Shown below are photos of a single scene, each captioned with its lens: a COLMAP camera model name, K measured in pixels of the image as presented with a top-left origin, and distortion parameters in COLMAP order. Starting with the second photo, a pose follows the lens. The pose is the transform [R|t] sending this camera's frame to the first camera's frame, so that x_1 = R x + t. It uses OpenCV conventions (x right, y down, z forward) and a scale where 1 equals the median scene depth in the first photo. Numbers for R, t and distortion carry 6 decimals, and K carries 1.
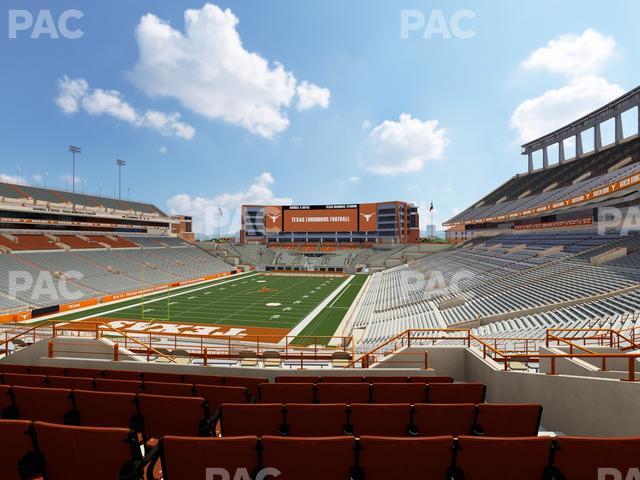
lens RADIAL K [[319.4, 0, 320.2], [0, 319.4, 240.1], [0, 0, 1]] dist [-0.000177, -0.000662]
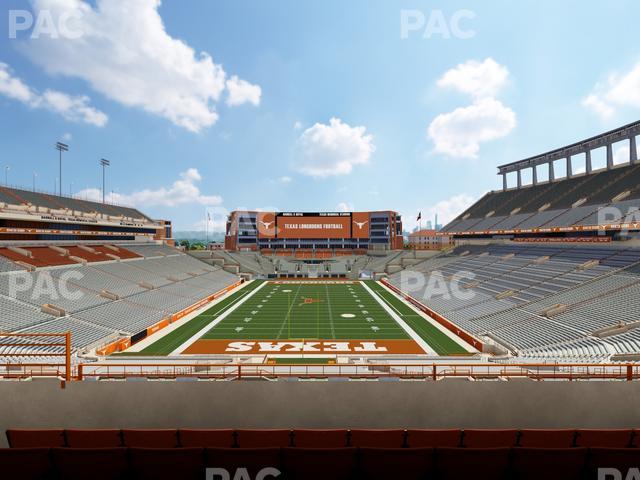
lens RADIAL K [[319.4, 0, 320.4], [0, 319.4, 240.2], [0, 0, 1]] dist [-0.000177, -0.000662]
pose [[0.976776, 0.000070, 0.214263, -0.193095], [-0.000129, 1.000000, 0.000262, -0.019998], [-0.214263, -0.000283, 0.976776, -0.004399]]
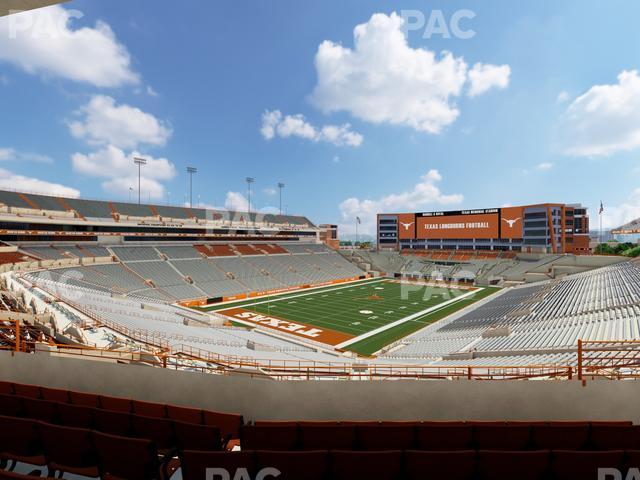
lens RADIAL K [[319.4, 0, 320.2], [0, 319.4, 240.1], [0, 0, 1]] dist [-0.000177, -0.000662]
pose [[0.873723, 0.000610, -0.486424, 0.108633], [-0.000517, 1.000000, 0.000326, -0.022066], [0.486424, -0.000033, 0.873723, -0.026063]]
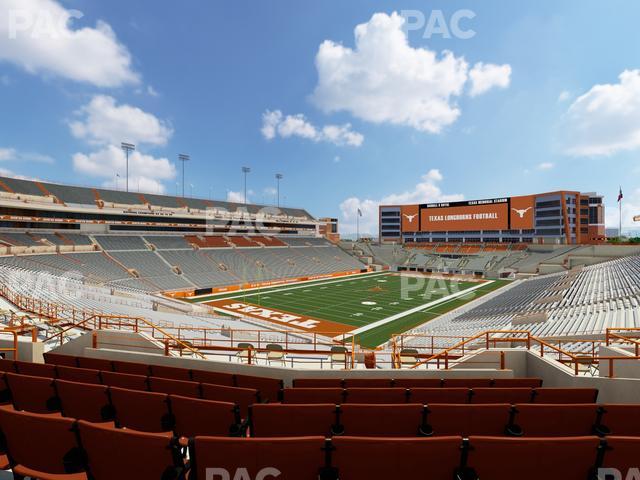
lens RADIAL K [[319.4, 0, 320.2], [0, 319.4, 240.0], [0, 0, 1]] dist [-0.000177, -0.000662]
pose [[0.872518, 0.000170, -0.488581, 0.090304], [-0.000248, 1.000000, -0.000095, -0.000183], [0.488581, 0.000204, 0.872518, 0.014849]]
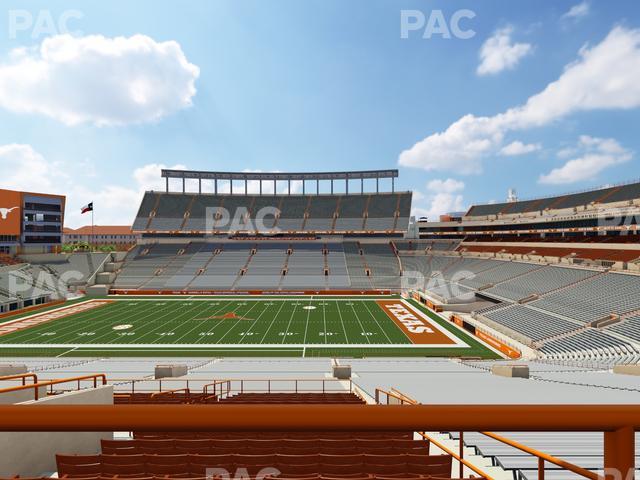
lens RADIAL K [[319.4, 0, 322.0], [0, 319.4, 239.7], [0, 0, 1]] dist [-0.000177, -0.000662]
pose [[-0.216711, 0.001818, 0.976234, -0.530868], [0.001650, 0.999998, -0.001496, -0.016537], [-0.976235, 0.001287, -0.216713, 0.503197]]
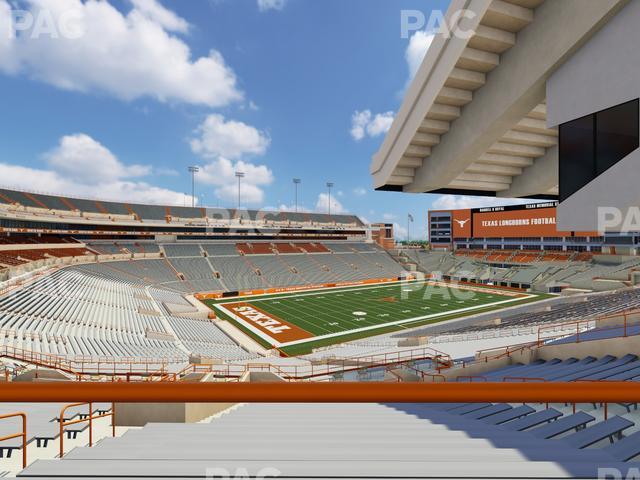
lens RADIAL K [[319.4, 0, 320.1], [0, 319.4, 239.8], [0, 0, 1]] dist [-0.000177, -0.000662]
pose [[0.703689, 0.000319, -0.710508, 0.218741], [-0.000570, 1.000000, -0.000115, -0.019186], [0.710508, 0.000486, 0.703689, 0.063370]]
